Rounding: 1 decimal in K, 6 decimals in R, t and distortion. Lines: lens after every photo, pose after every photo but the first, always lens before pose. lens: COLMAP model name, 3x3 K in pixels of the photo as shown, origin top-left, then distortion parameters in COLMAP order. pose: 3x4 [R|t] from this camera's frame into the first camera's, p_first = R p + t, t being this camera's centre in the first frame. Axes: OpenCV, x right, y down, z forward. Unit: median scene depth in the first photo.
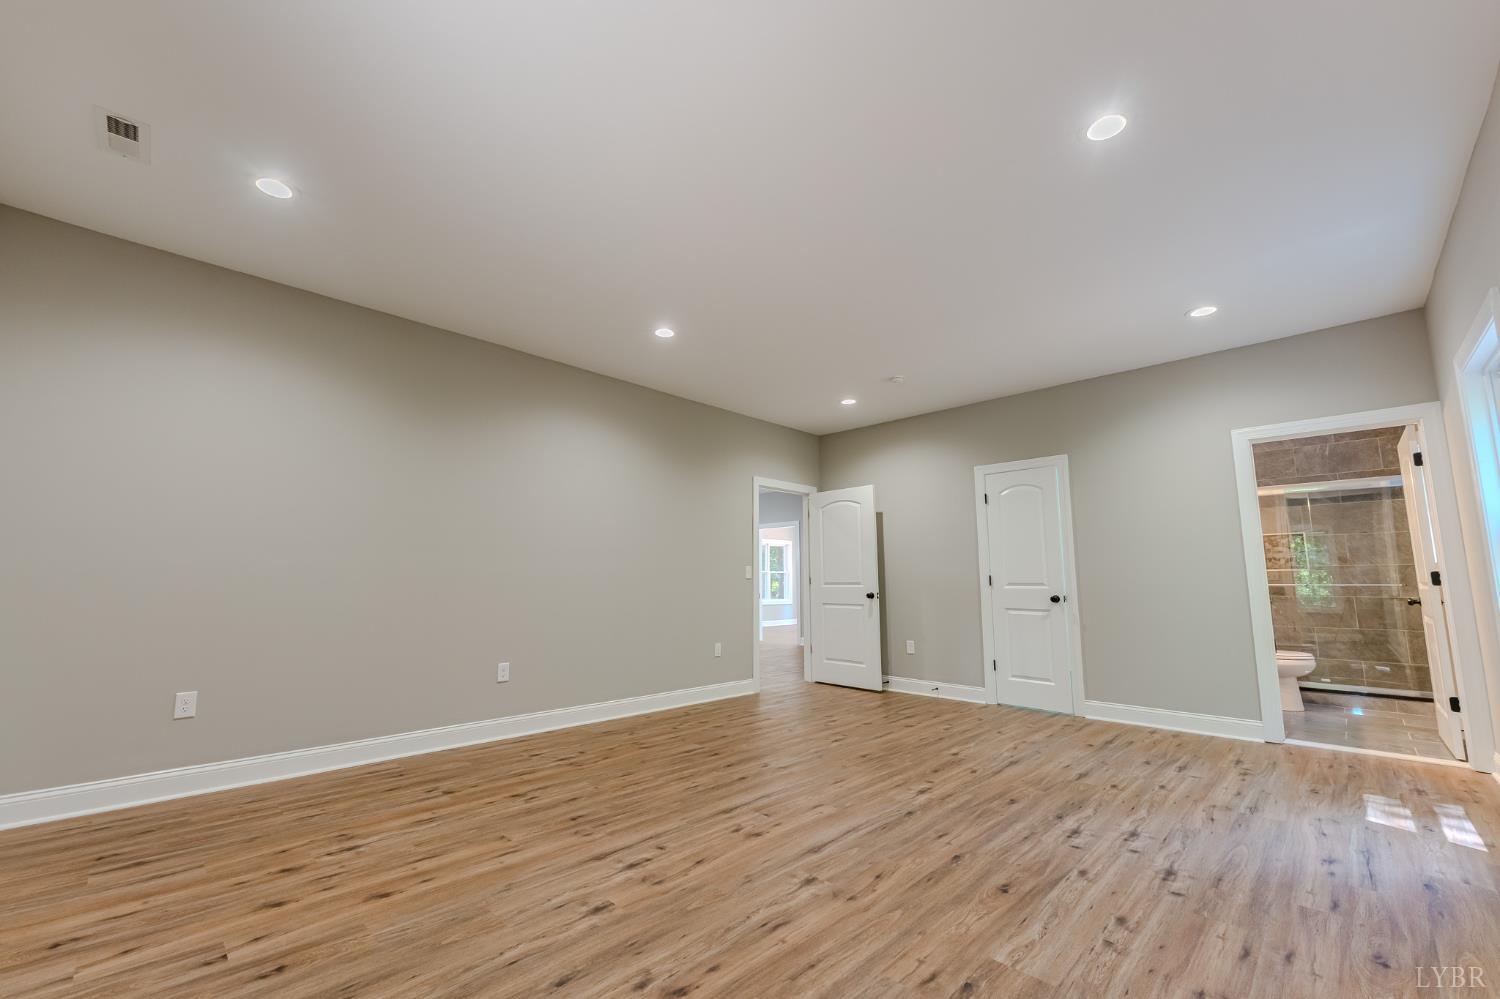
lens RADIAL K [[600.7, 0, 741.4], [0, 600.7, 493.5], [0, 0, 1]] dist [0.000472, -0.000385]
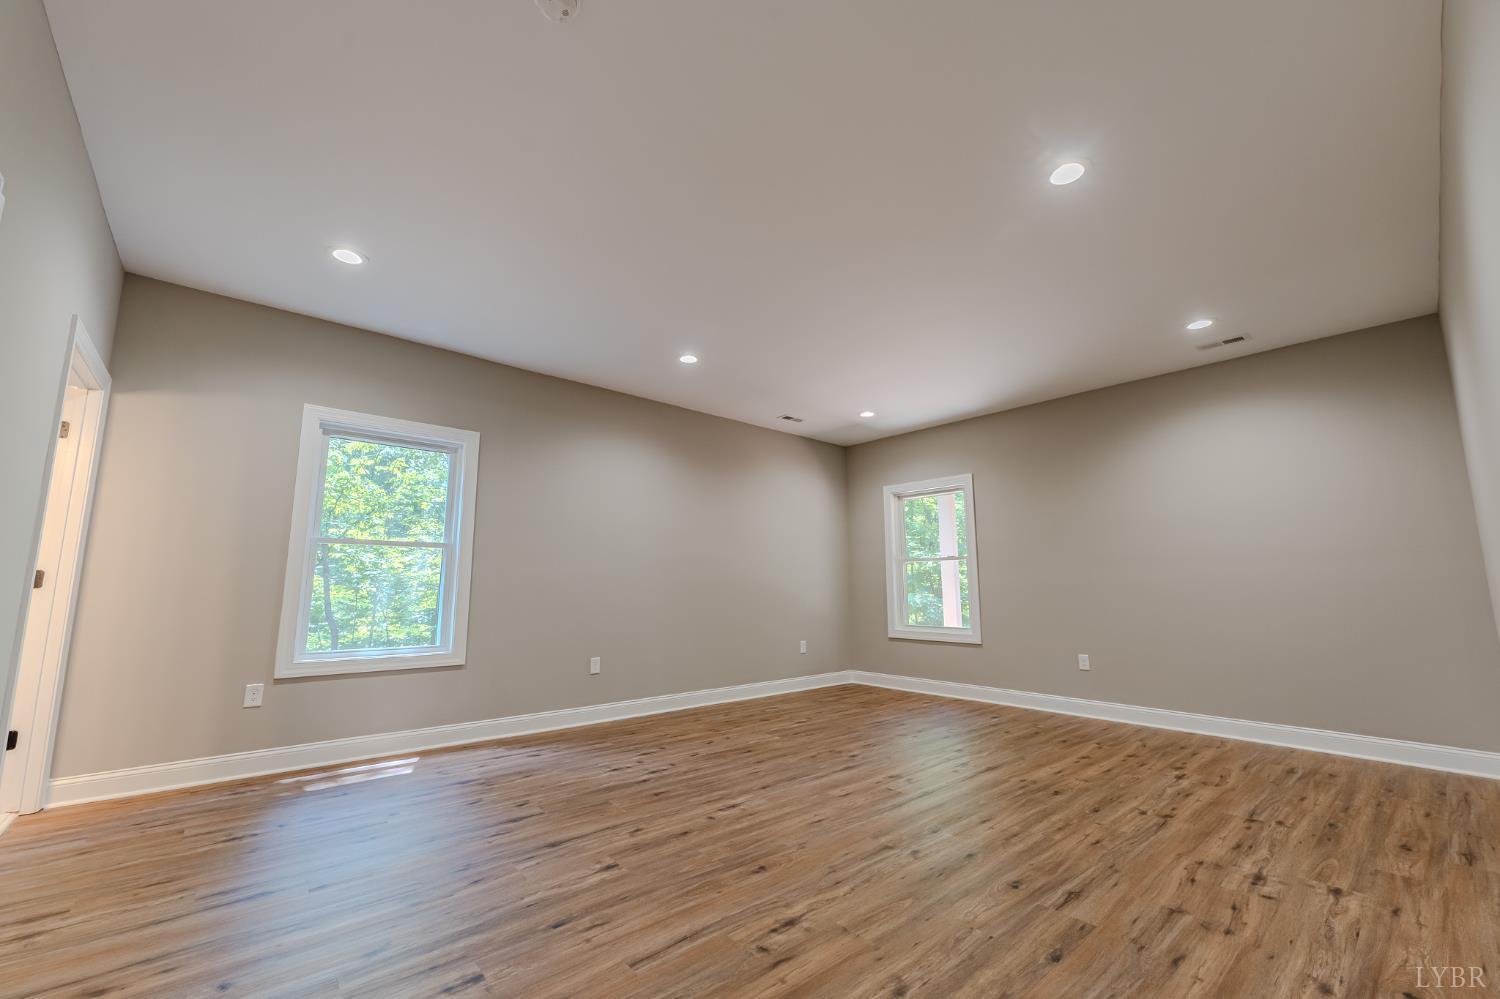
lens RADIAL K [[600.7, 0, 758.7], [0, 600.7, 508.2], [0, 0, 1]] dist [0.000472, -0.000385]
pose [[-0.998699, 0.003060, 0.050908, 0.214760], [-0.011389, 0.959610, -0.281102, 0.317569], [-0.049712, -0.281316, -0.958327, 2.093539]]
